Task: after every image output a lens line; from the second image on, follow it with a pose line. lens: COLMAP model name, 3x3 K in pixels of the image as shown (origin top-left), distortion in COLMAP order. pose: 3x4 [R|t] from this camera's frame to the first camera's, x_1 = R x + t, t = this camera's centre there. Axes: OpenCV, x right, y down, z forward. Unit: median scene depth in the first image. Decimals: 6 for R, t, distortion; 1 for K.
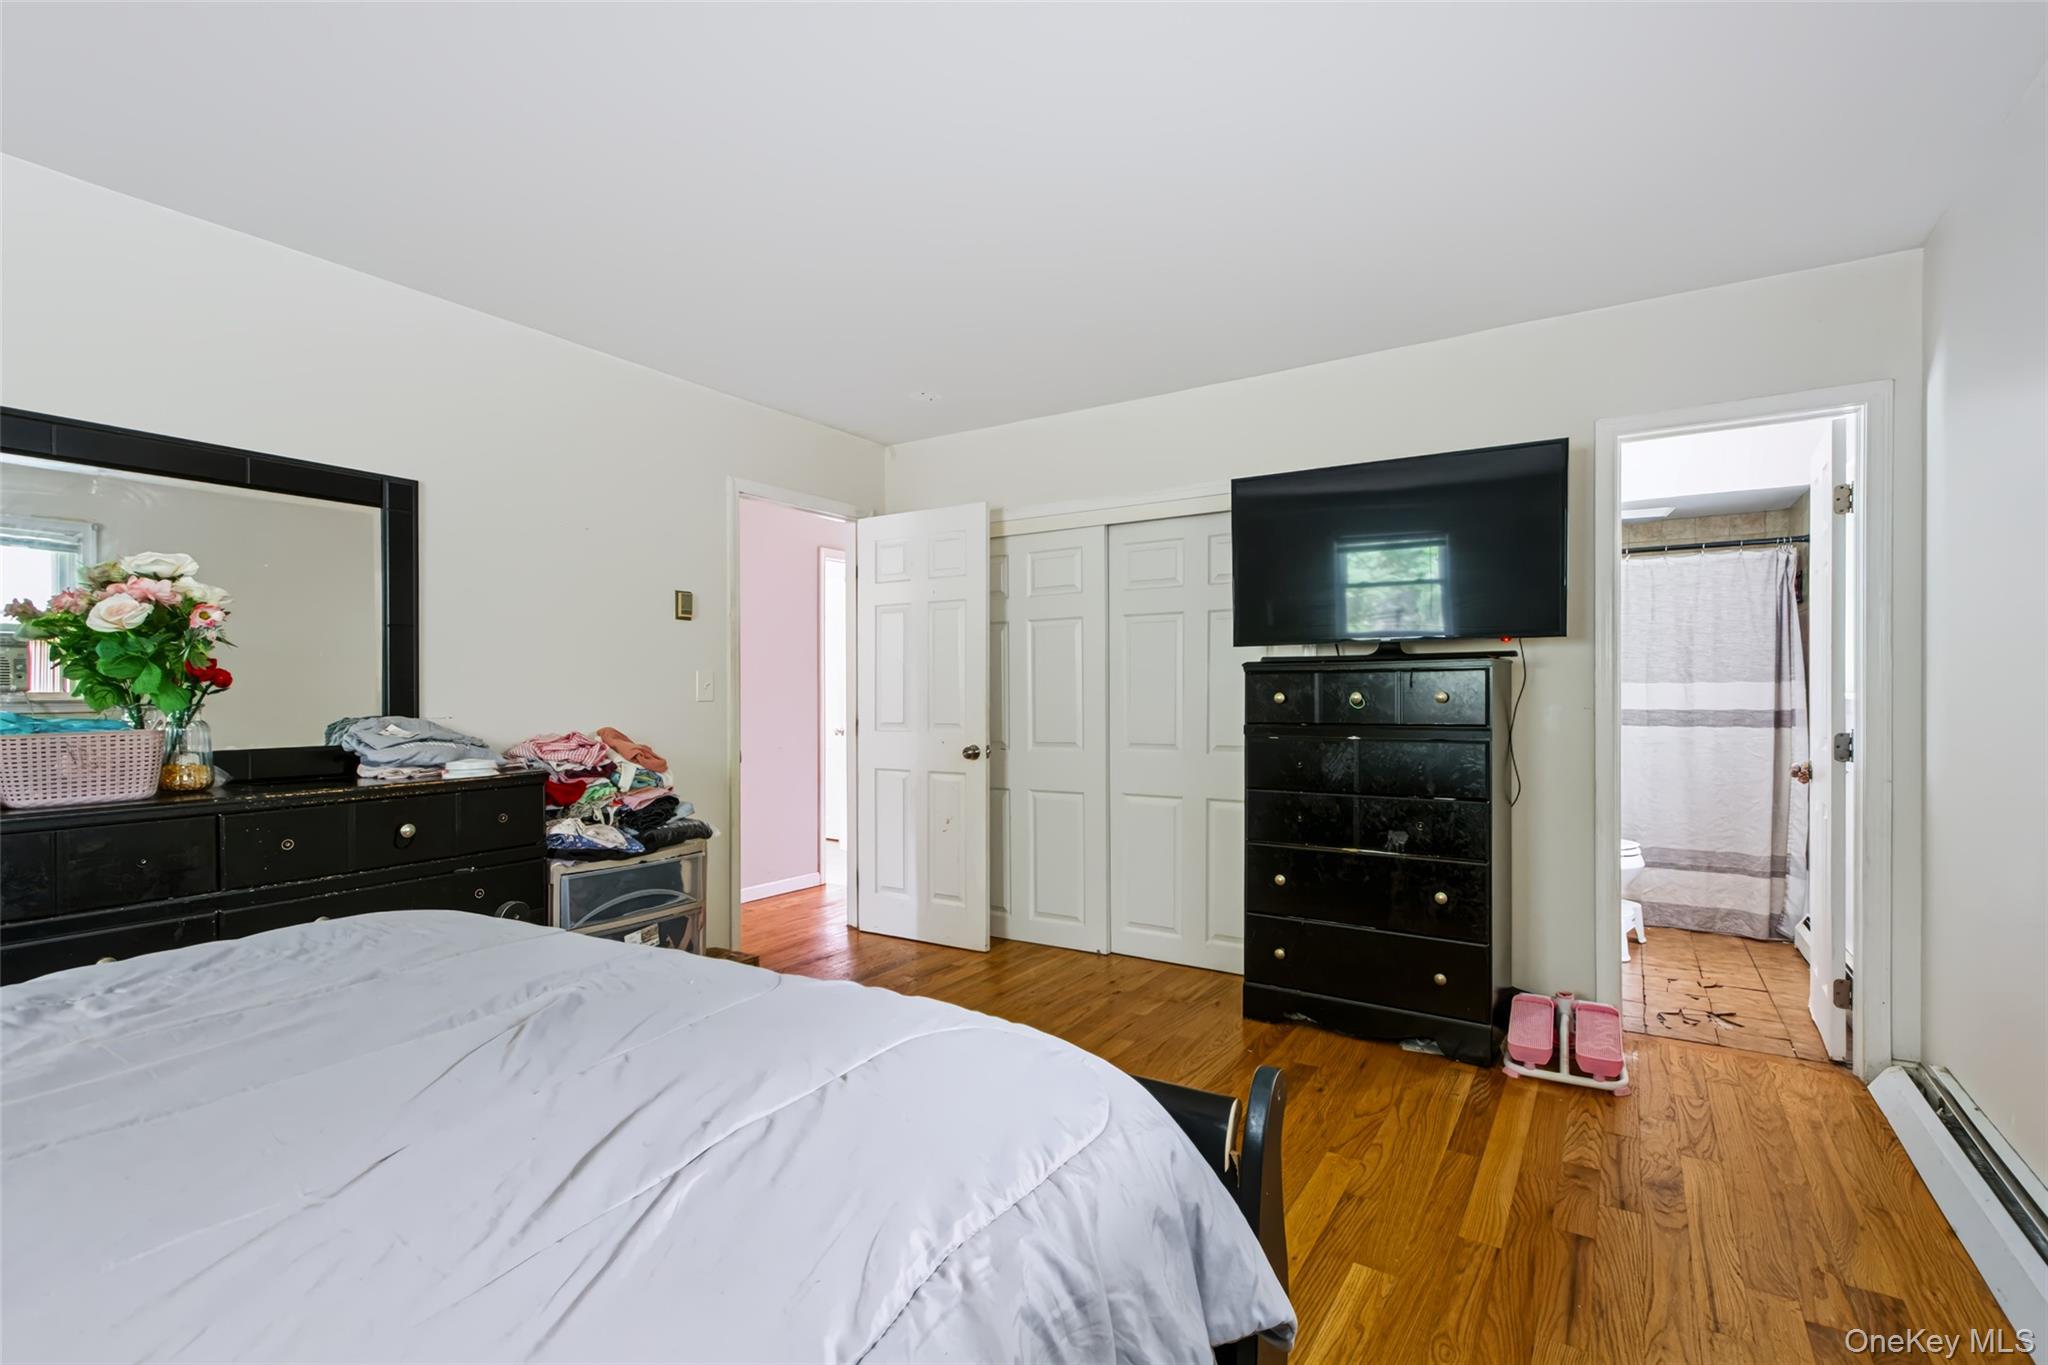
lens RADIAL K [[944.5, 0, 1027.6], [0, 944.5, 682.0], [0, 0, 1]] dist [0.004774, 0.000160]
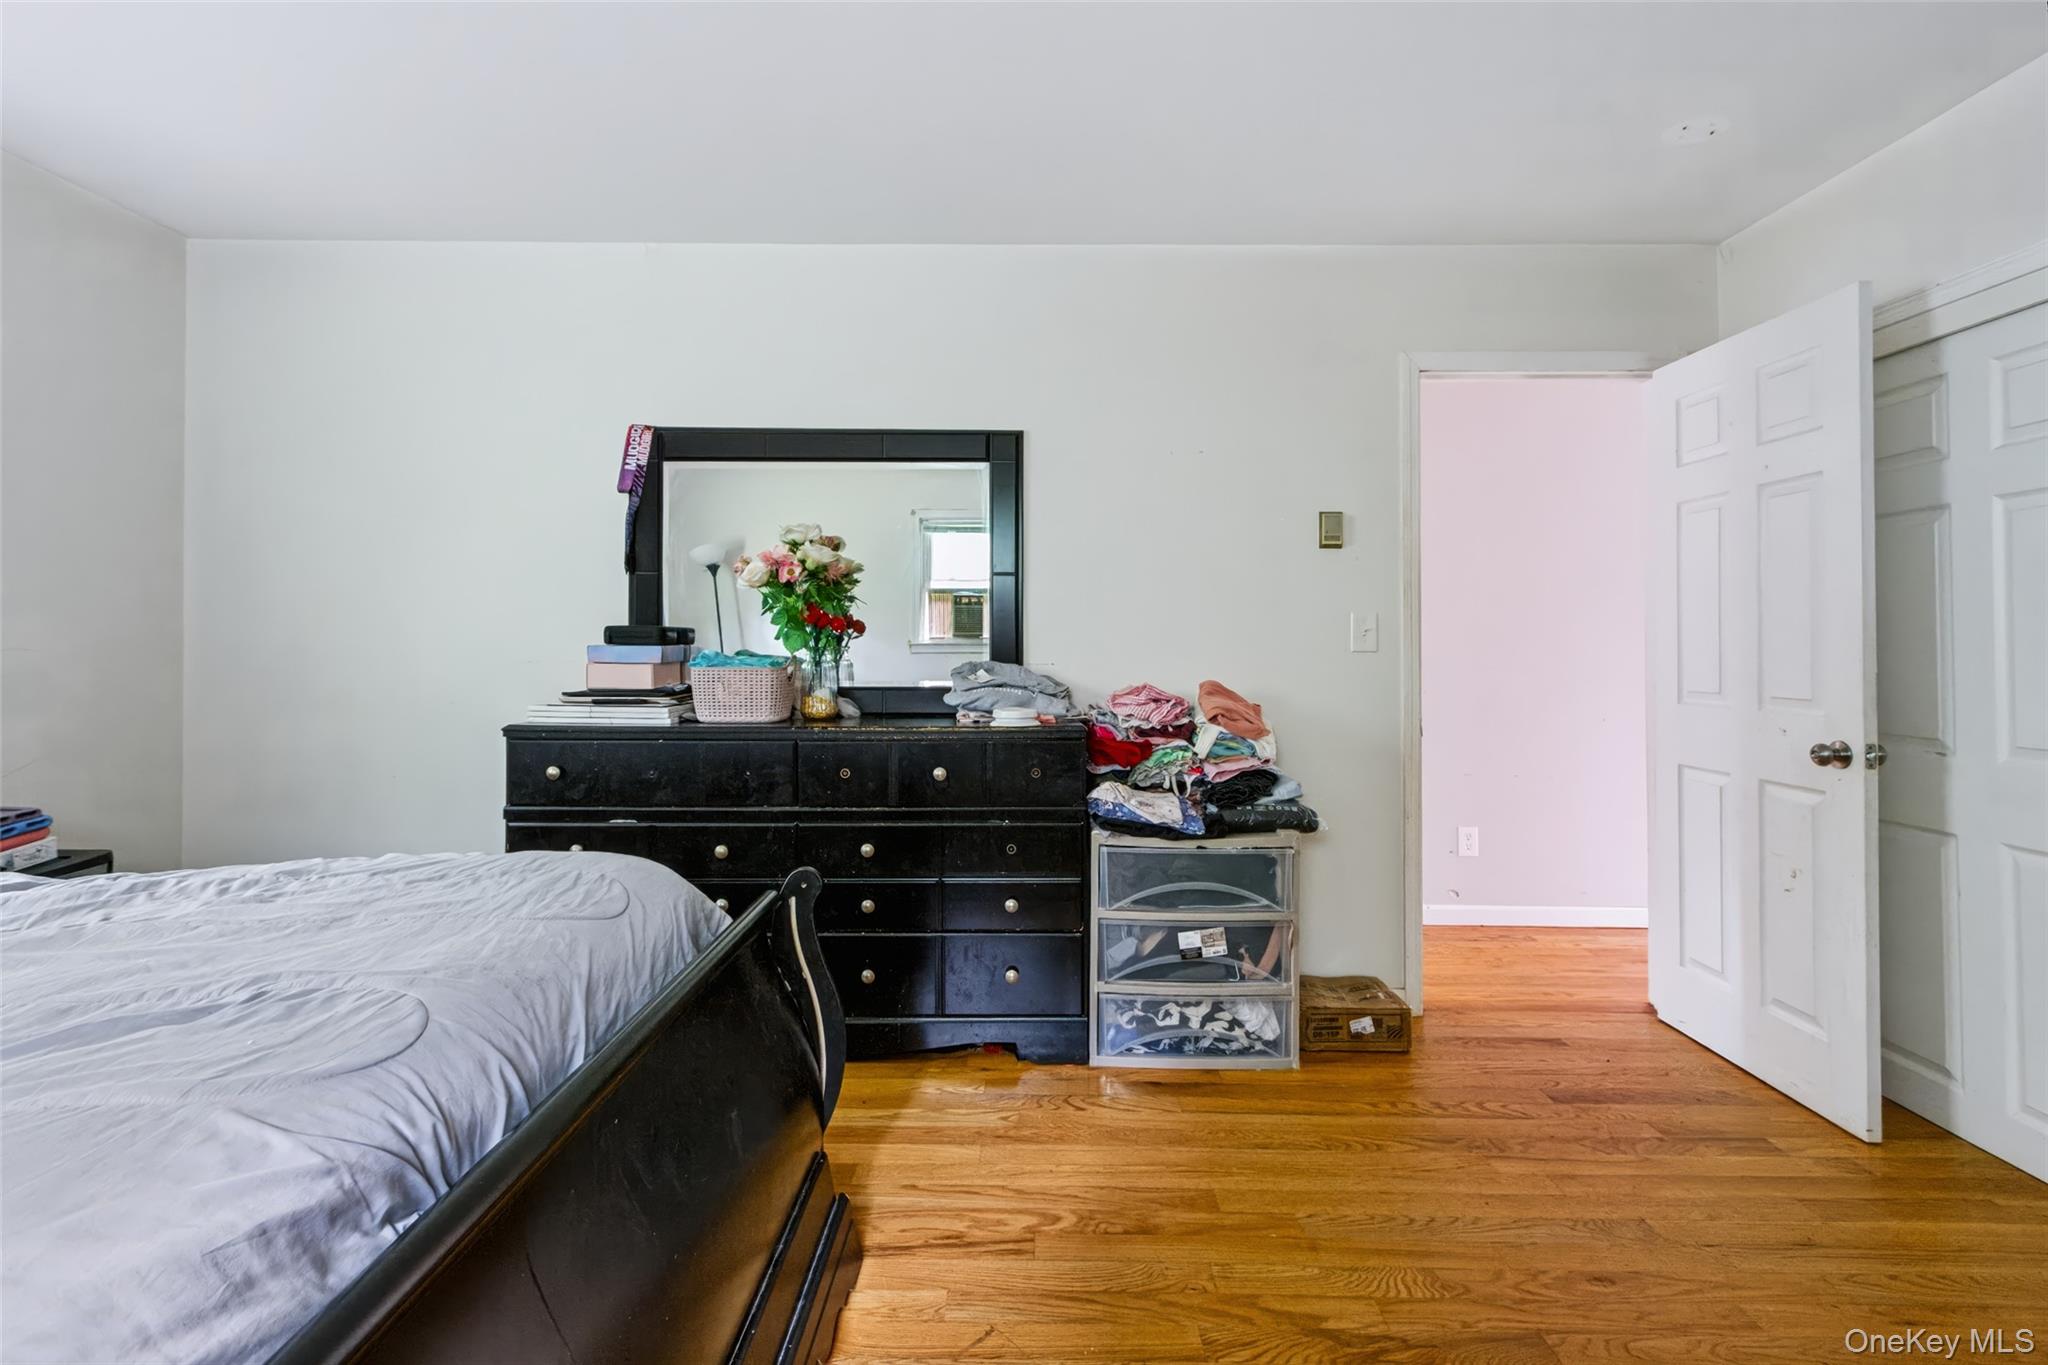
lens RADIAL K [[965.8, 0, 1029.1], [0, 965.8, 616.6], [0, 0, 1]] dist [0.001450, -0.000018]
pose [[0.526291, -0.017803, -0.850118, 0.220932], [0.003941, 0.999821, -0.018498, 0.006412], [0.850295, 0.006385, 0.526267, 0.424732]]
